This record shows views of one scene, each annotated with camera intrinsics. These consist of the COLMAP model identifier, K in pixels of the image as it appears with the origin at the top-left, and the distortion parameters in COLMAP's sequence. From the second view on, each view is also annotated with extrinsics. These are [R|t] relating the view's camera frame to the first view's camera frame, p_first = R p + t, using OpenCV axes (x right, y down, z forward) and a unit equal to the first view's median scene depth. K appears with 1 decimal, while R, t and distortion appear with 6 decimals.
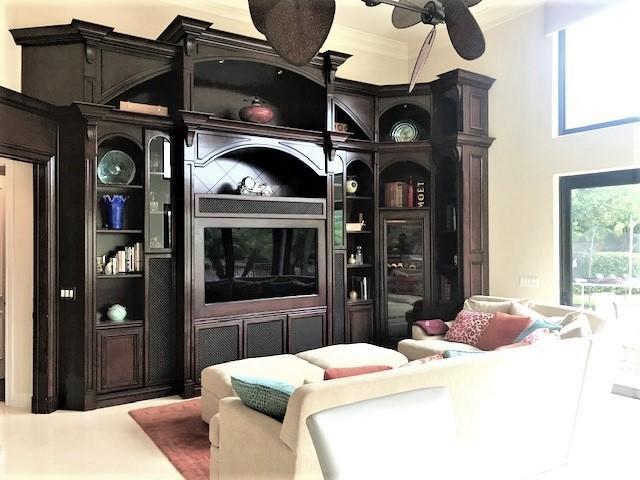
lens RADIAL K [[526.0, 0, 318.5], [0, 526.0, 241.0], [0, 0, 1]] dist [0.013299, -0.011021]
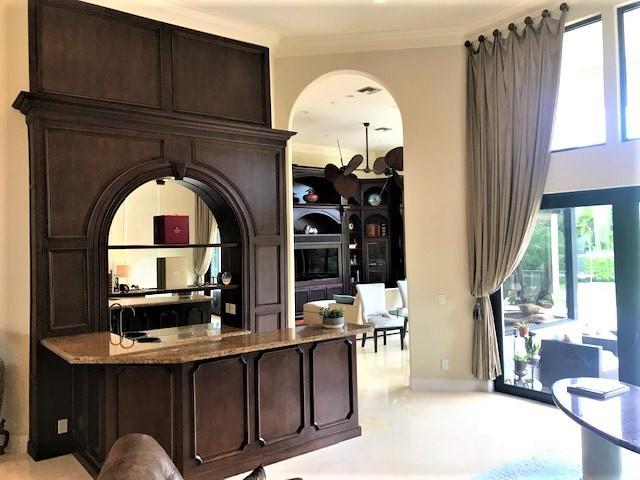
lens RADIAL K [[526.0, 0, 321.9], [0, 526.0, 238.0], [0, 0, 1]] dist [0.013299, -0.011021]
pose [[0.997064, -0.019871, 0.073951, -0.208014], [0.021034, 0.999667, -0.014979, -0.030226], [-0.073628, 0.016490, 0.997149, -1.076323]]
